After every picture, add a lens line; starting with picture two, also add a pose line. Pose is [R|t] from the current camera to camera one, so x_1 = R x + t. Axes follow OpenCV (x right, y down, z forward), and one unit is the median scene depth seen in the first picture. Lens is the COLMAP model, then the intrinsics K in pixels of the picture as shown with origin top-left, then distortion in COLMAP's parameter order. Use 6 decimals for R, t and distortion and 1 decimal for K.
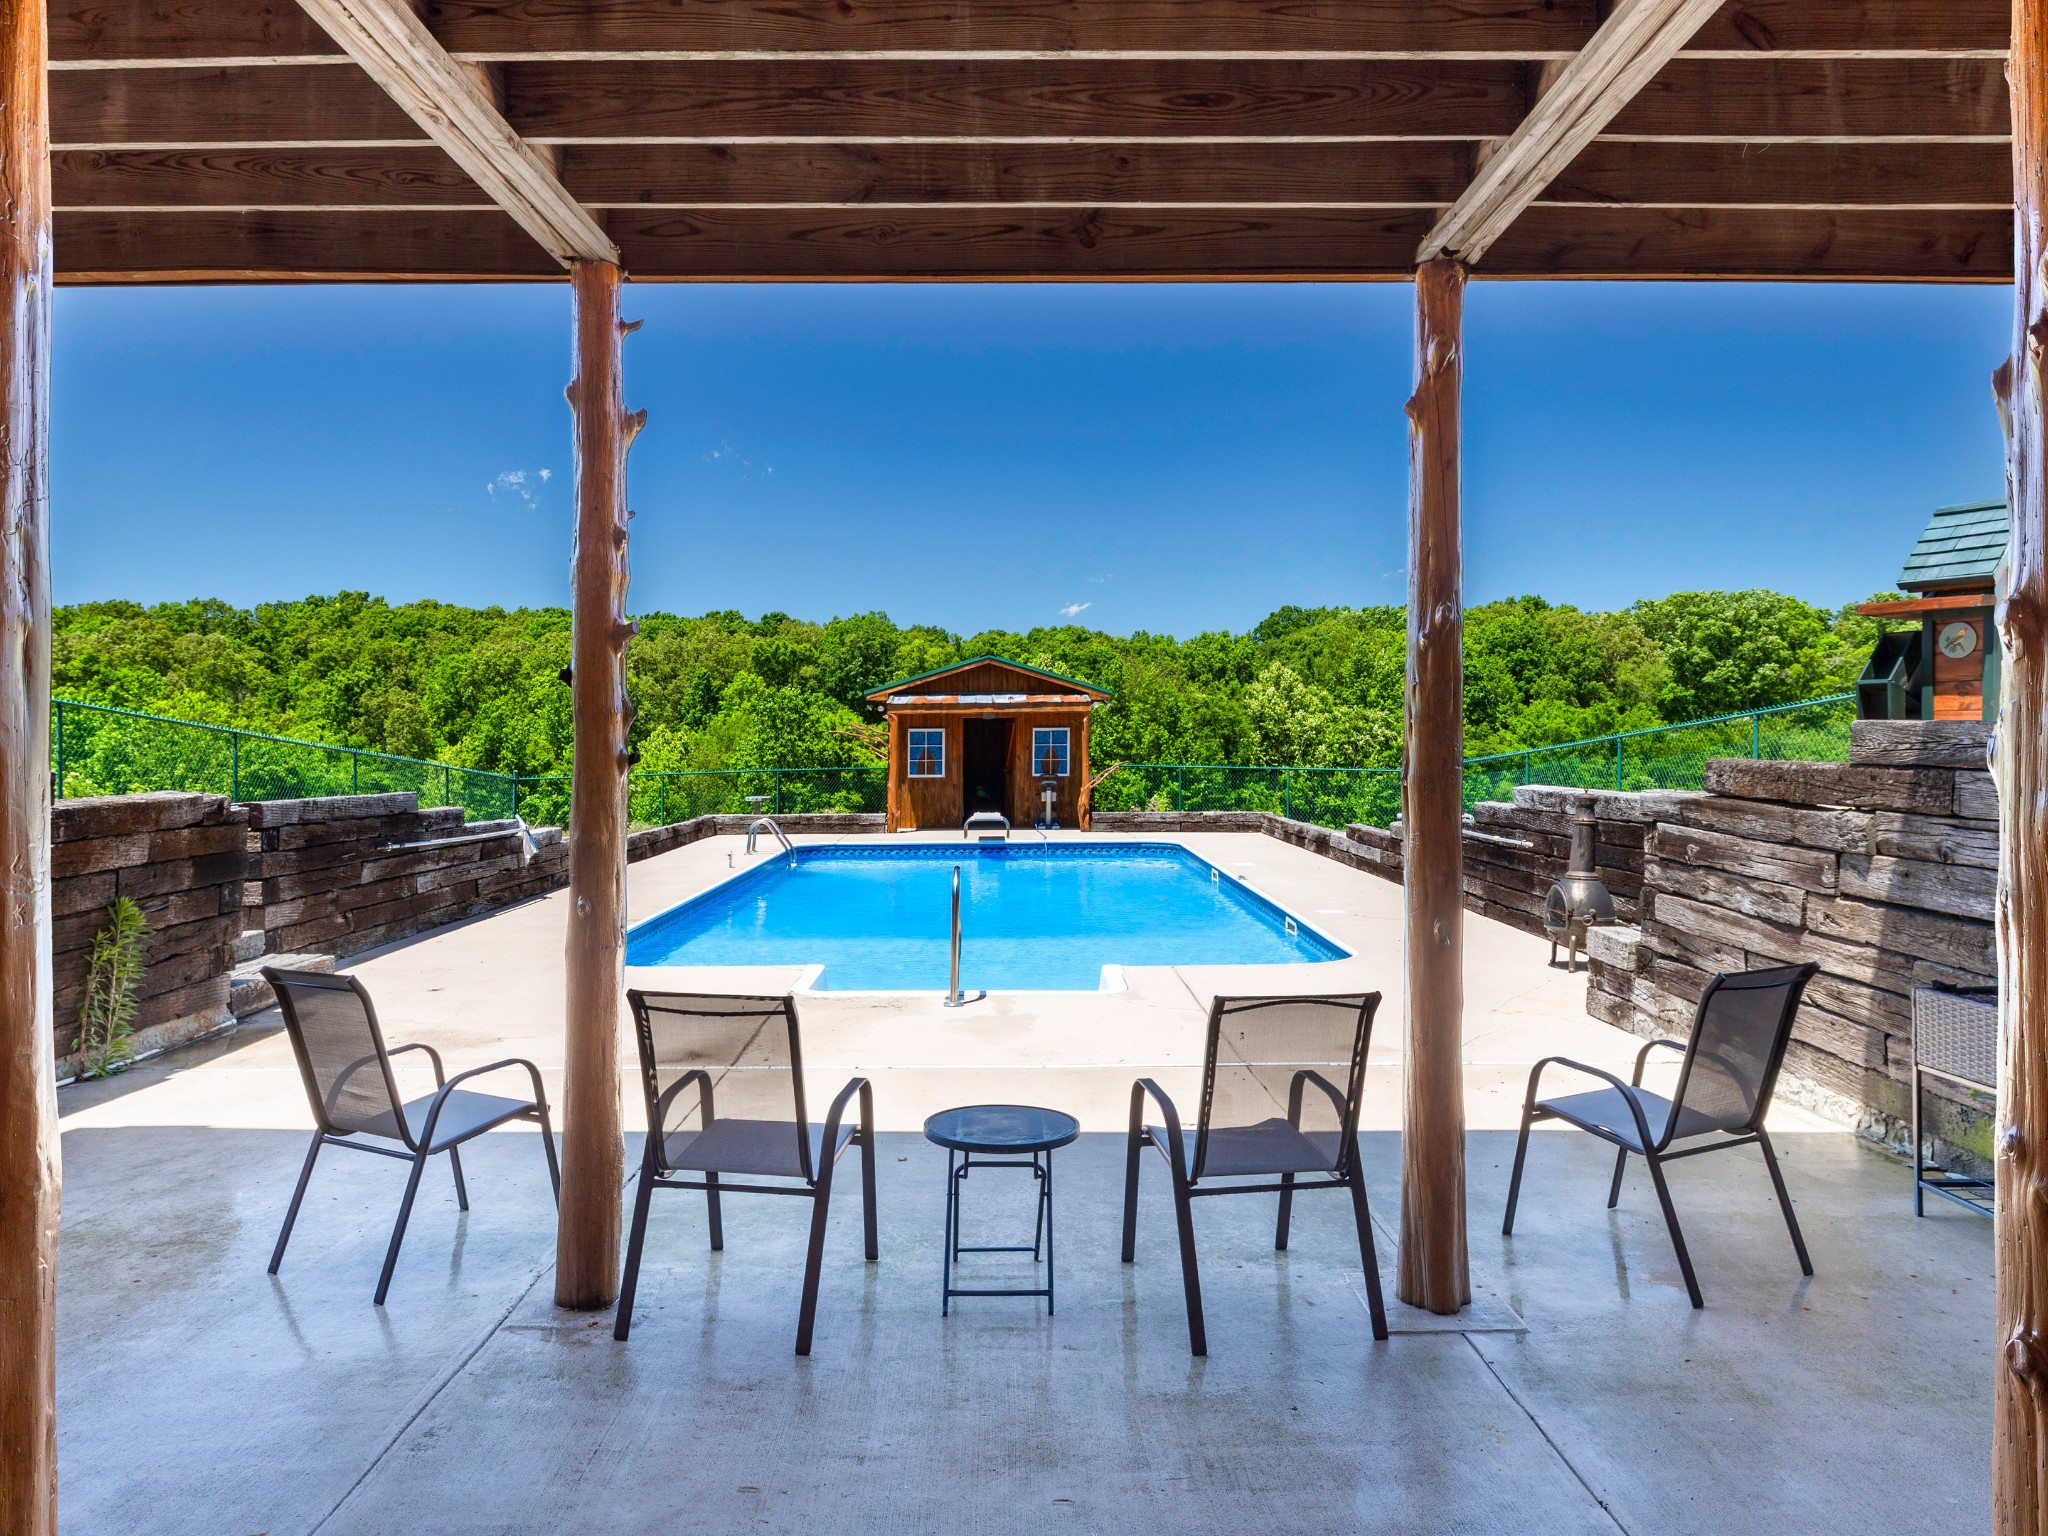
lens RADIAL K [[1438.1, 0, 1020.8], [0, 1438.1, 761.7], [0, 0, 1]] dist [0.006037, -0.000110]
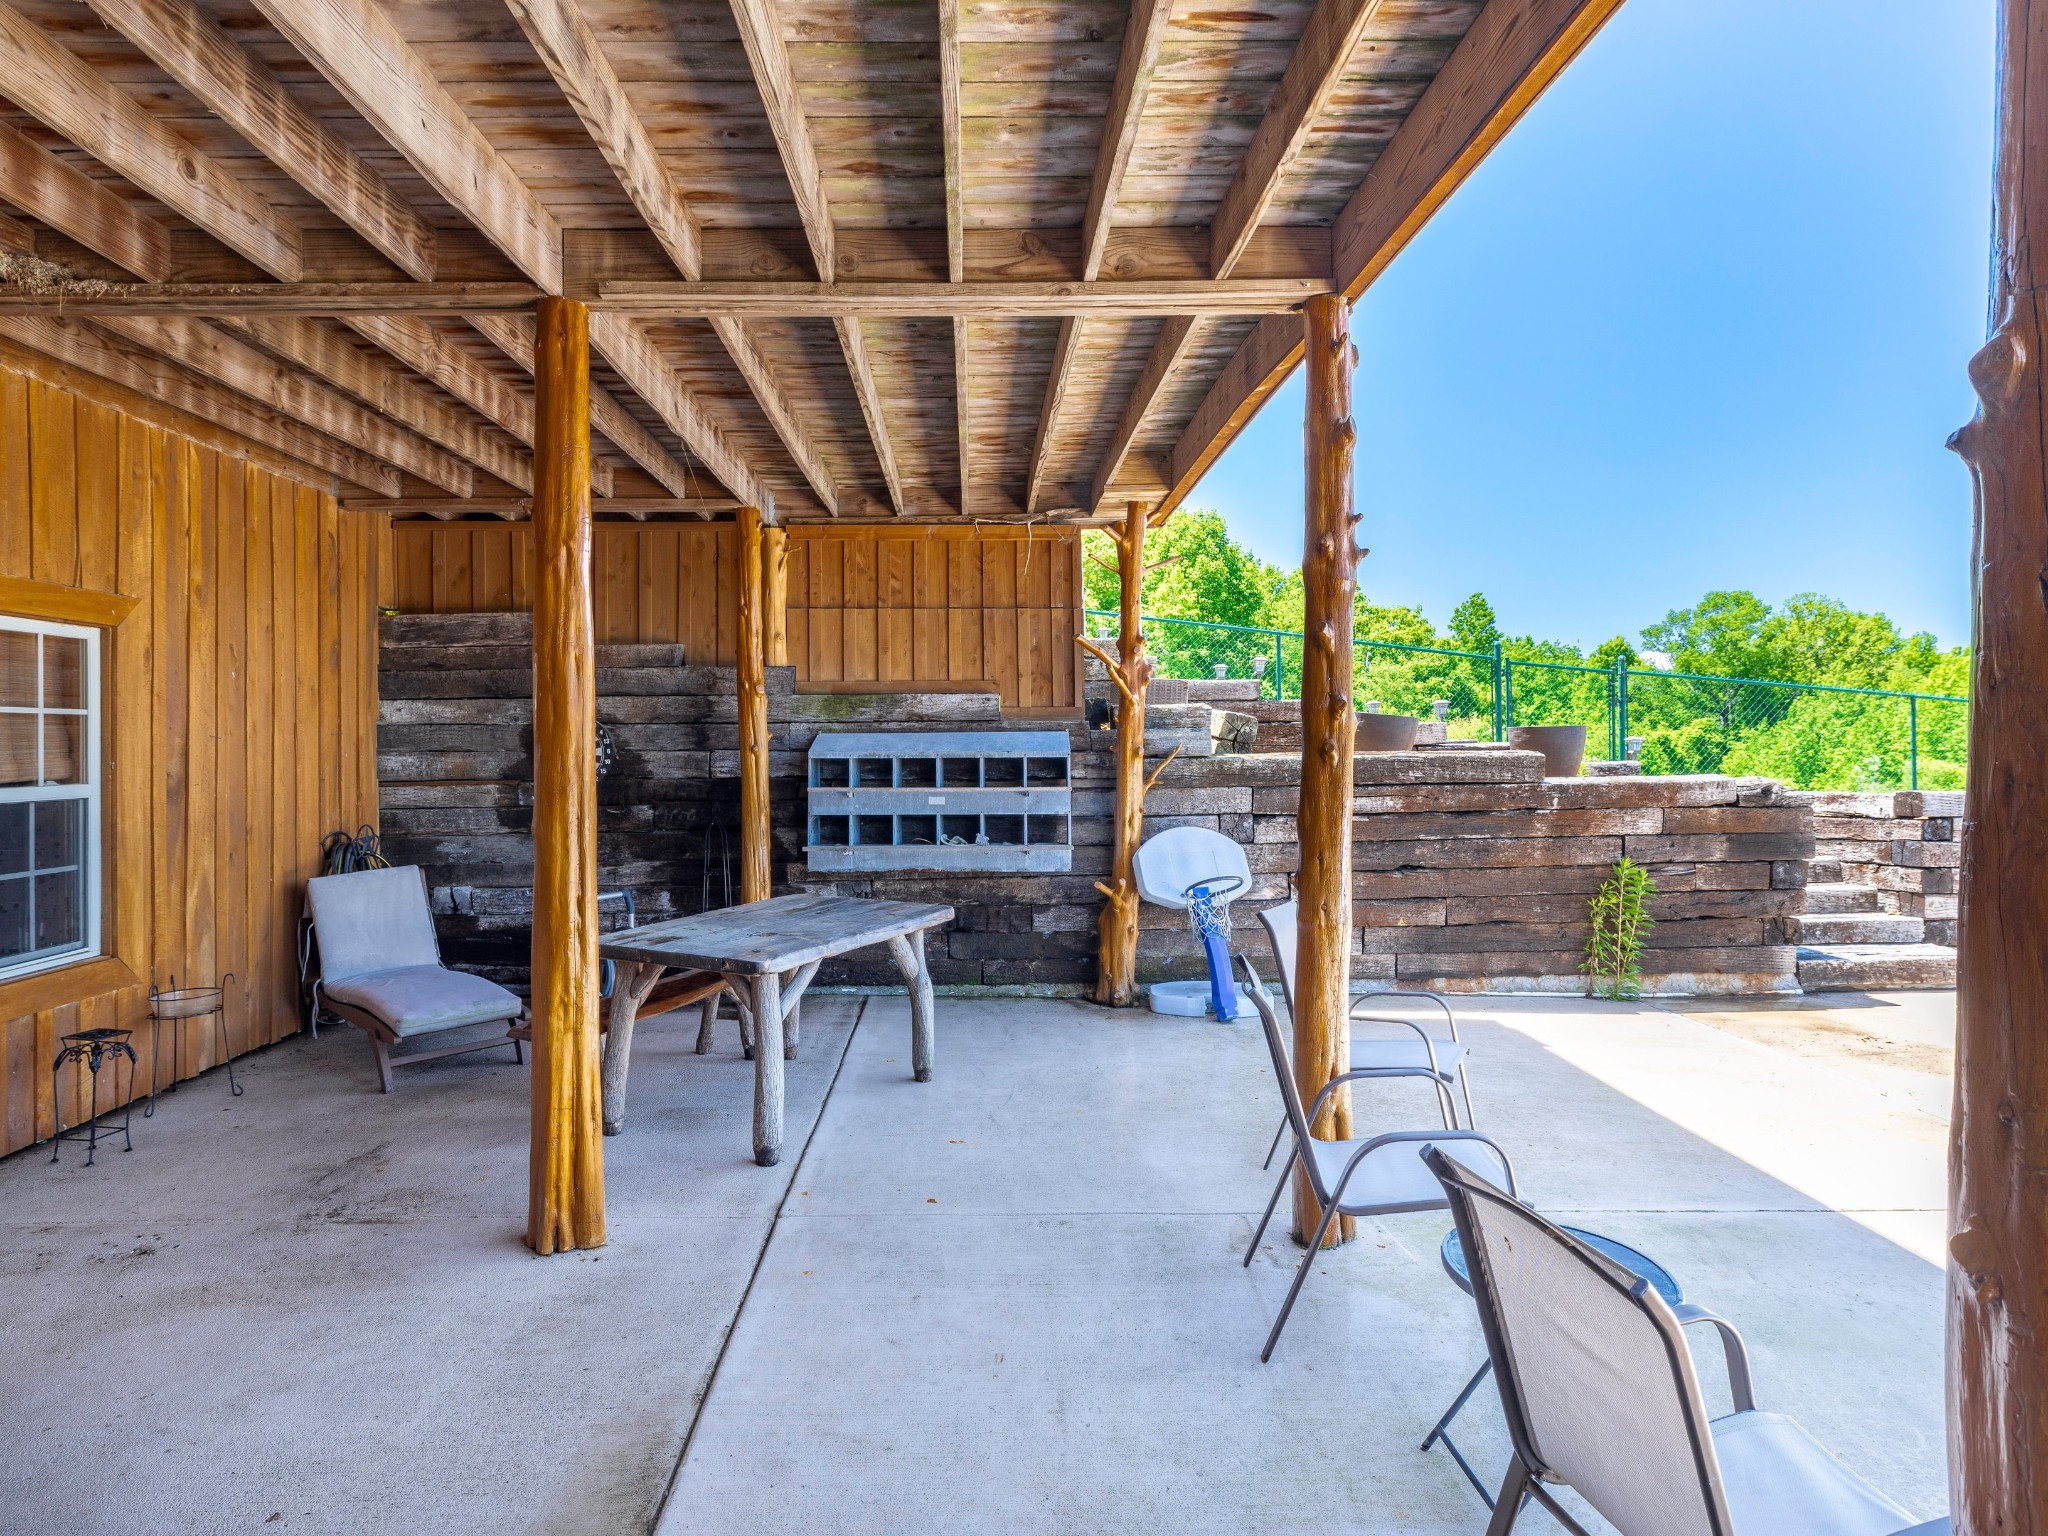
lens RADIAL K [[1159.4, 0, 1019.2], [0, 1159.4, 752.2], [0, 0, 1]] dist [-0.000659, 0.000108]
pose [[0.004180, 0.011759, -0.999922, 0.336750], [-0.008594, 0.999894, 0.011723, -0.003510], [0.999954, 0.008545, 0.004281, 0.443996]]
